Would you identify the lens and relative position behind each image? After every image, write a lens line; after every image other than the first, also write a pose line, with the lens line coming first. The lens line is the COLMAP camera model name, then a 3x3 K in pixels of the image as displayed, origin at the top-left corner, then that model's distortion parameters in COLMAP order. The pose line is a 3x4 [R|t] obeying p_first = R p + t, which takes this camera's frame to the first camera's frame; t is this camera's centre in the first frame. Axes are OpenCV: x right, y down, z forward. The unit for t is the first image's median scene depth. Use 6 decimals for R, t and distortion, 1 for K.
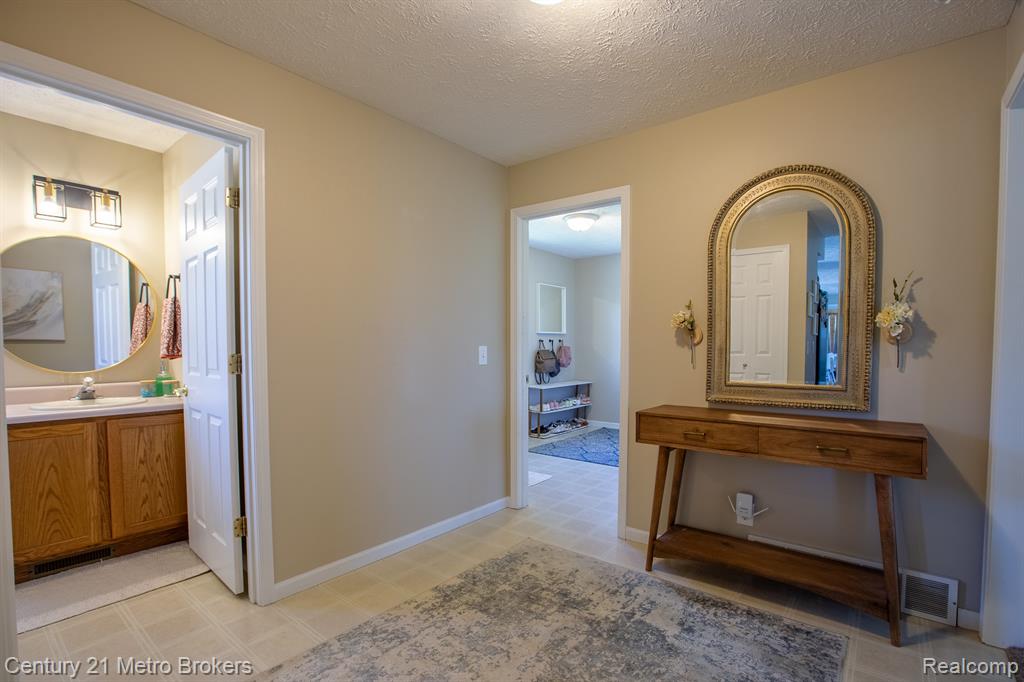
lens RADIAL K [[473.7, 0, 507.6], [0, 473.7, 364.6], [0, 0, 1]] dist [-0.027691, 0.001015]
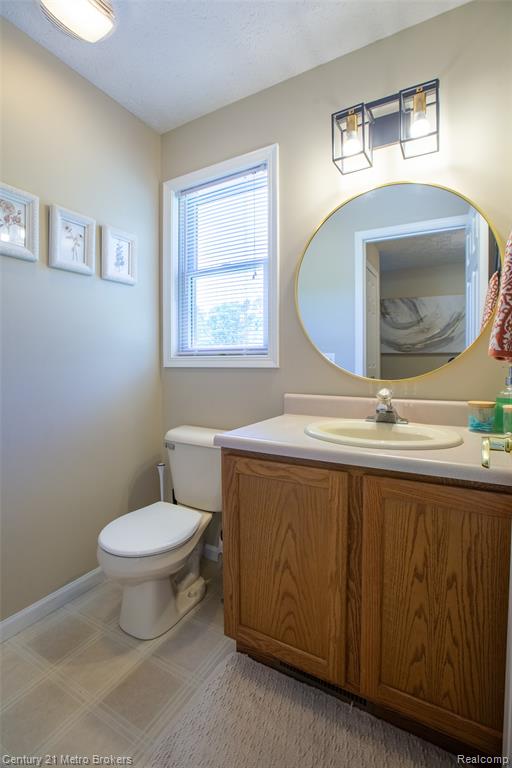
lens RADIAL K [[355.3, 0, 255.9], [0, 355.3, 378.7], [0, 0, 1]] dist [-0.027691, 0.001015]
pose [[0.170557, 0.037183, -0.984646, -0.213547], [-0.034405, 0.998903, 0.031762, 0.001633], [0.984747, 0.028459, 0.171650, 0.348922]]
